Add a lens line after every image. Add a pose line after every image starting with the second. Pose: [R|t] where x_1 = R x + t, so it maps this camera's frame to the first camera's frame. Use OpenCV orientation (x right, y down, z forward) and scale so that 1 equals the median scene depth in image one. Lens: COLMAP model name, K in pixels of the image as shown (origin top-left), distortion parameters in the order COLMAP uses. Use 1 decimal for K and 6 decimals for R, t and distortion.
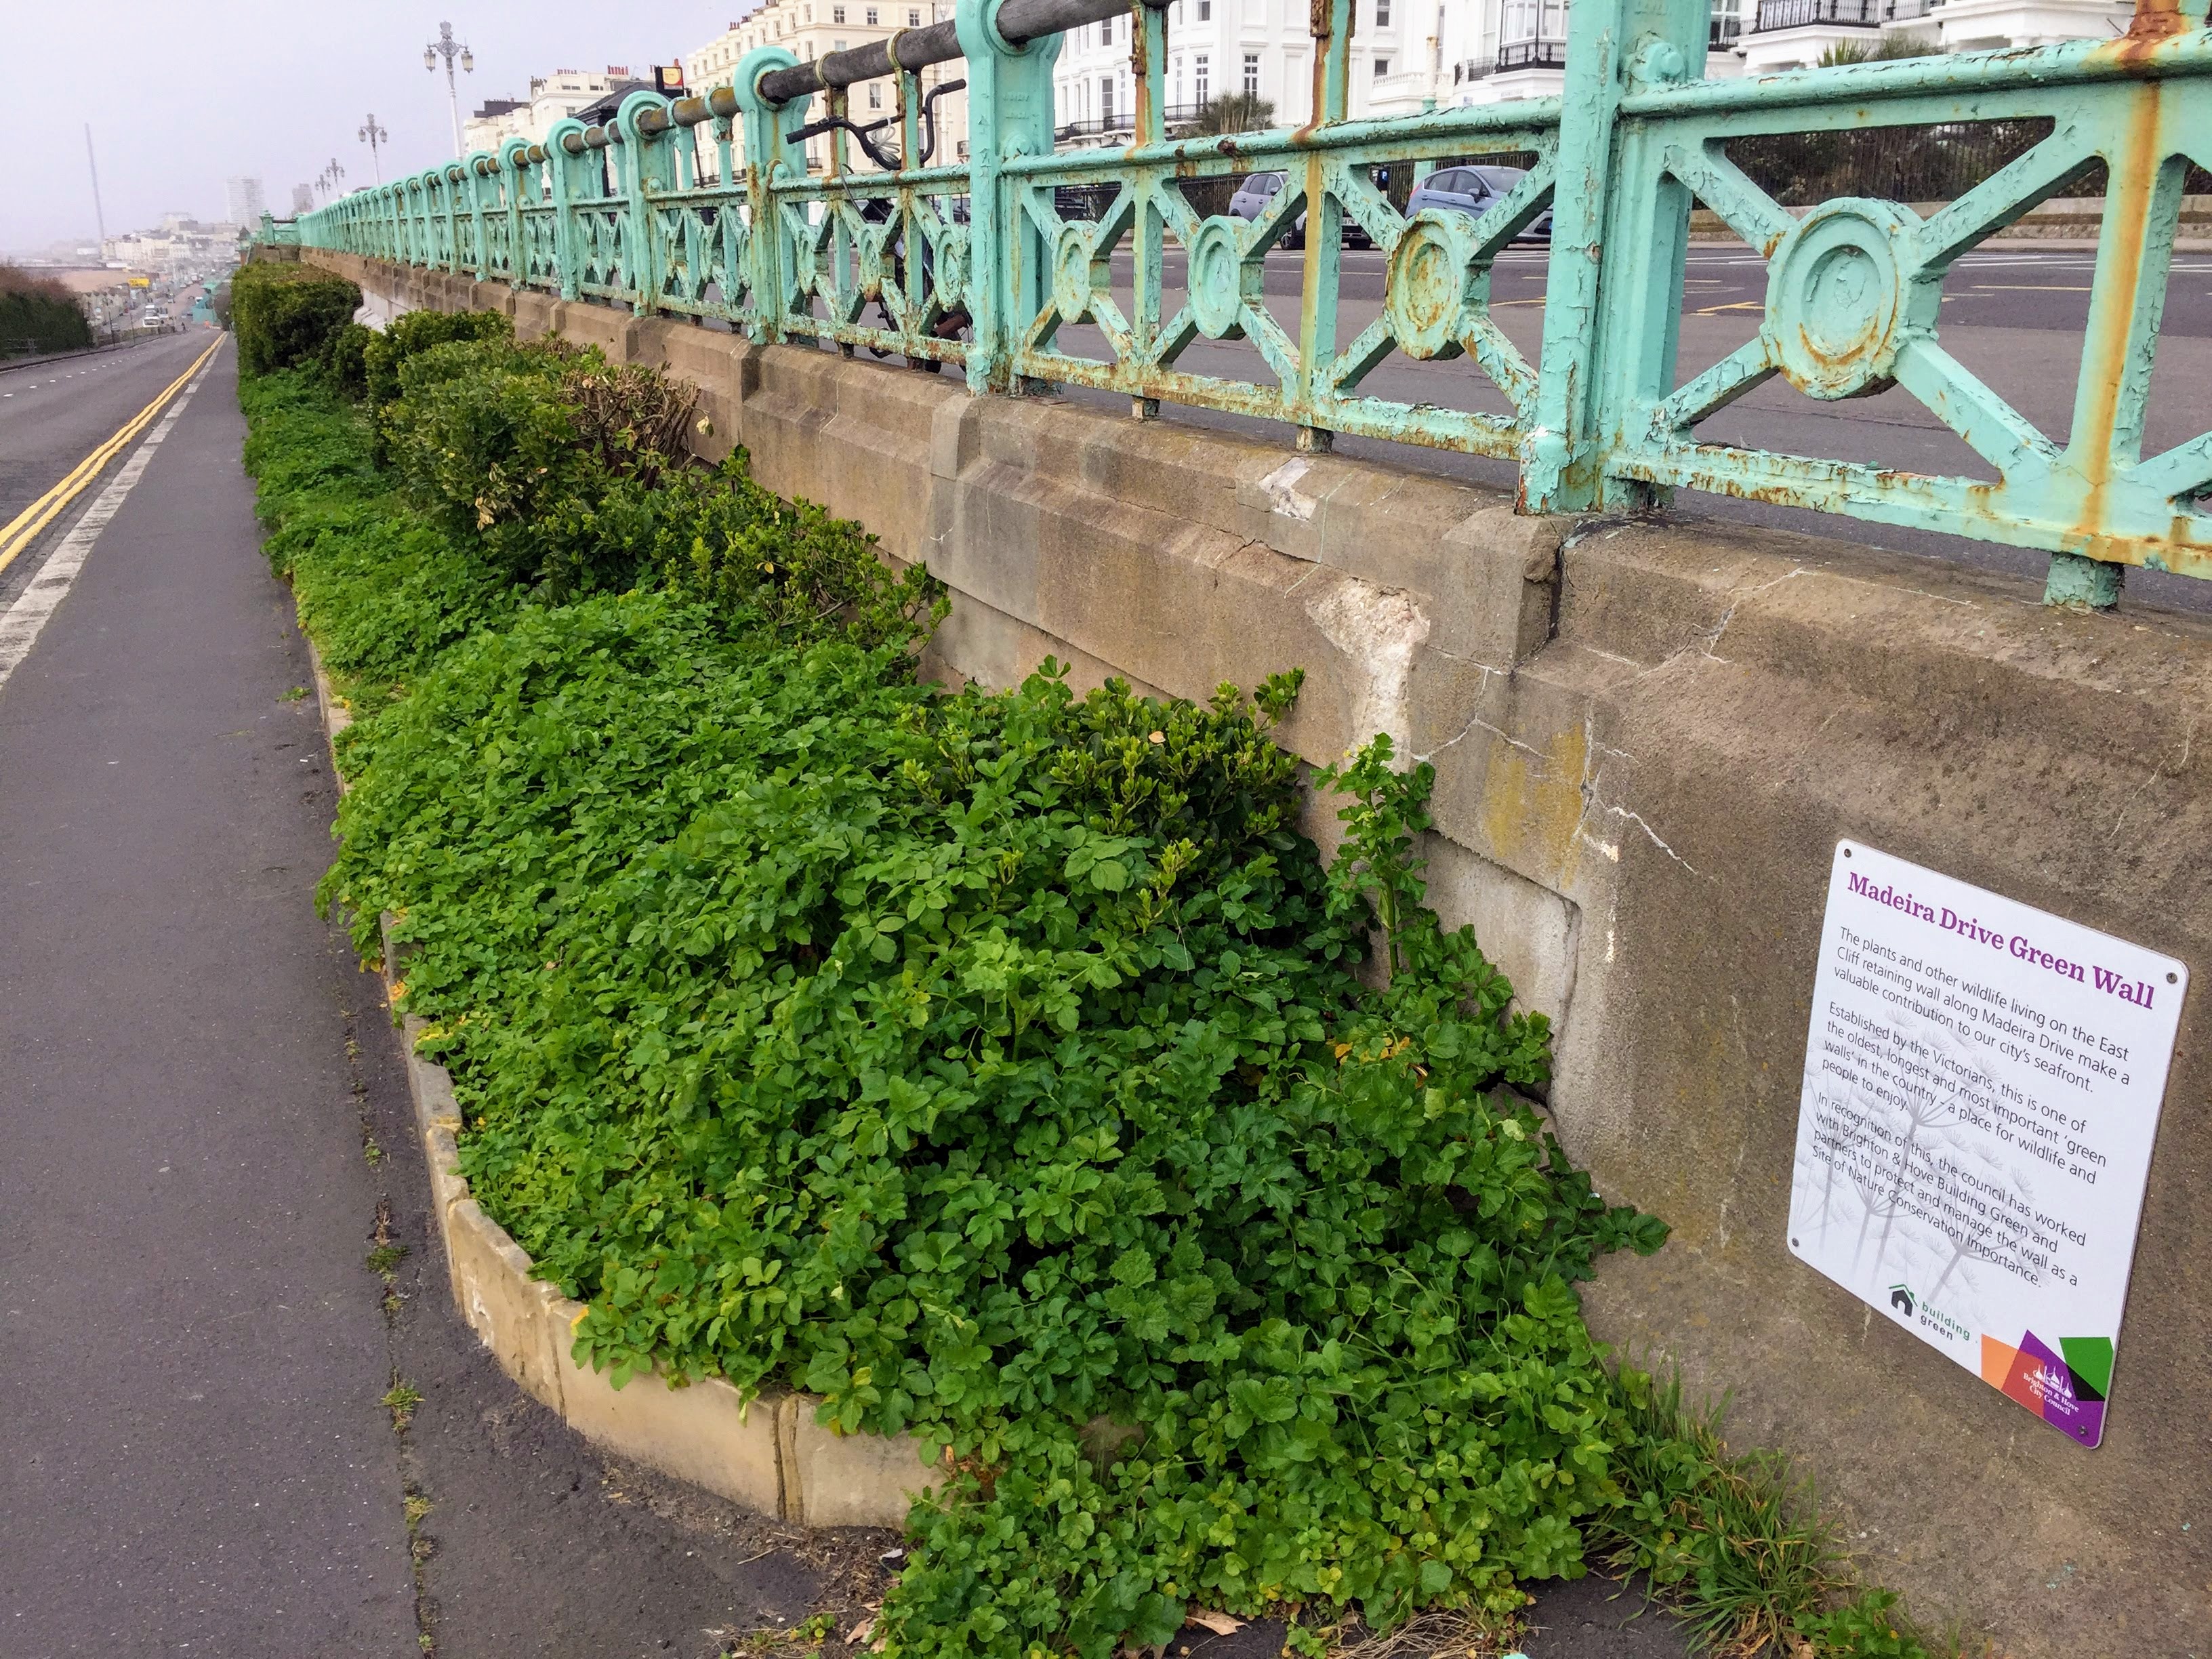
lens RADIAL K [[1825.4, 0, 1129.8], [0, 1825.4, 816.5], [0, 0, 1]] dist [0.071121, -0.111959]
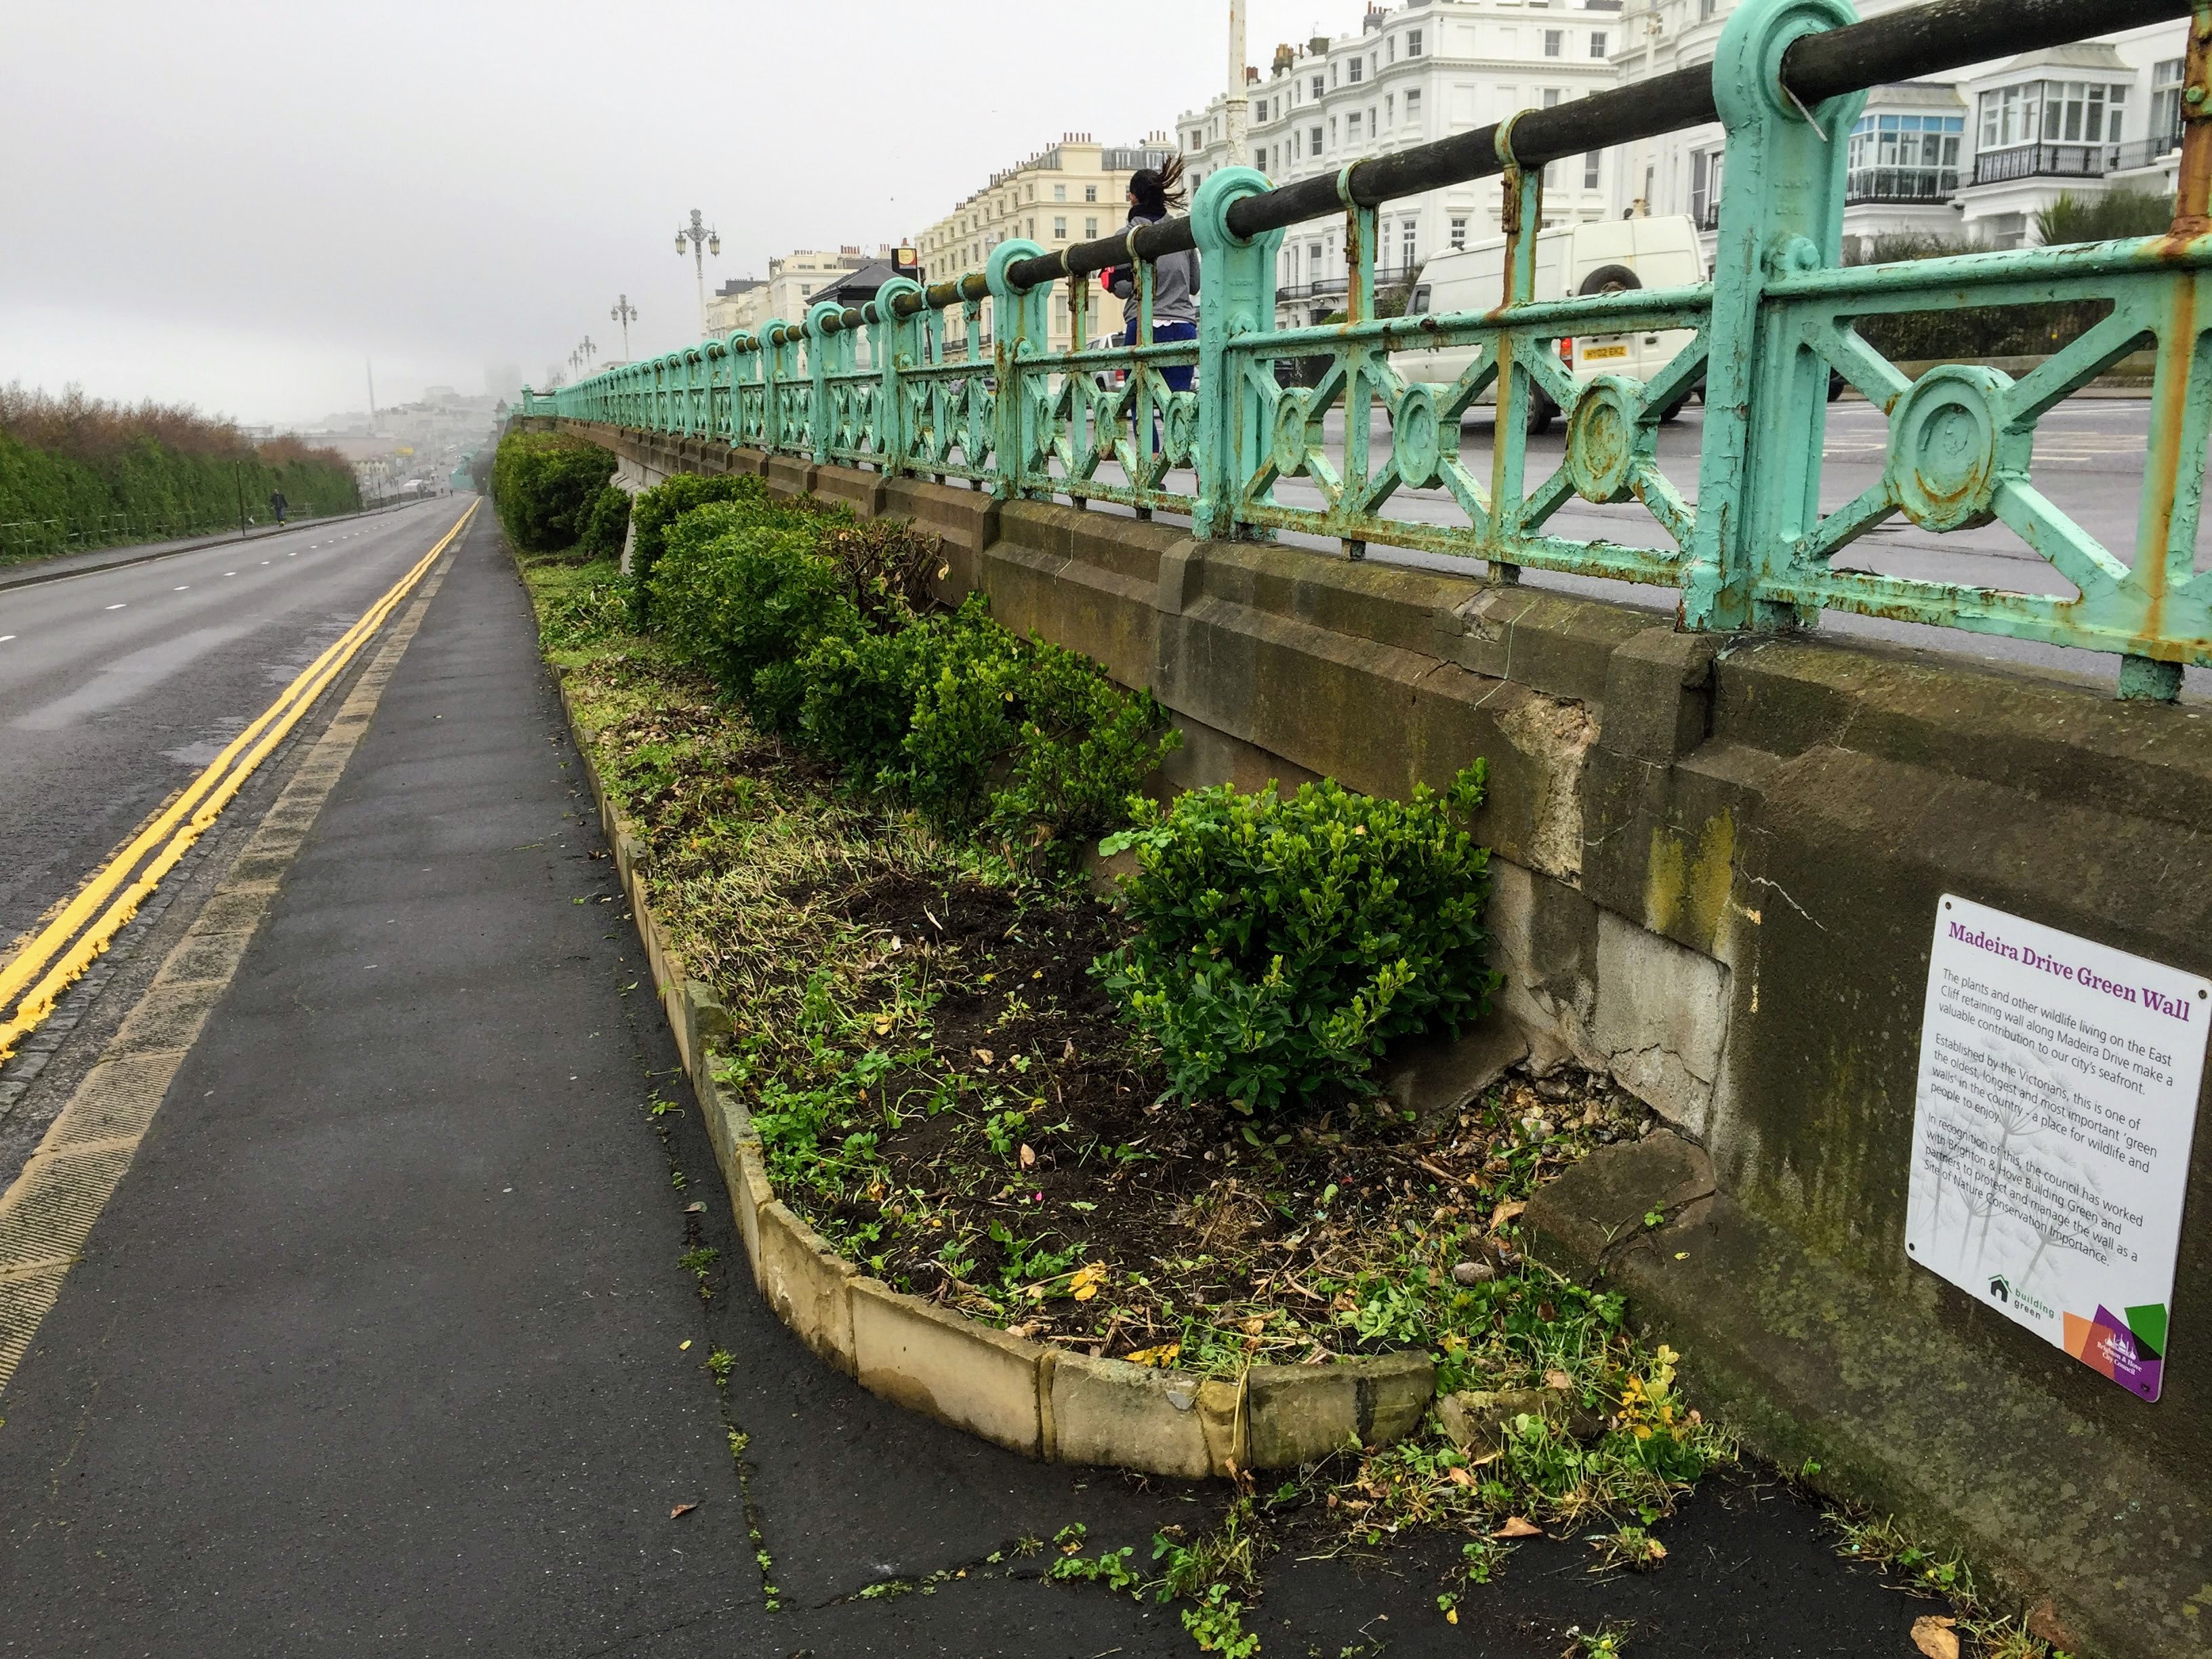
lens RADIAL K [[1850.7, 0, 1101.5], [0, 1850.7, 843.4], [0, 0, 1]] dist [0.050765, -0.097826]
pose [[0.992505, 0.014249, -0.121368, -0.005344], [-0.022602, 0.997448, -0.067728, 0.052631], [0.120093, 0.069964, 0.990294, -0.185821]]
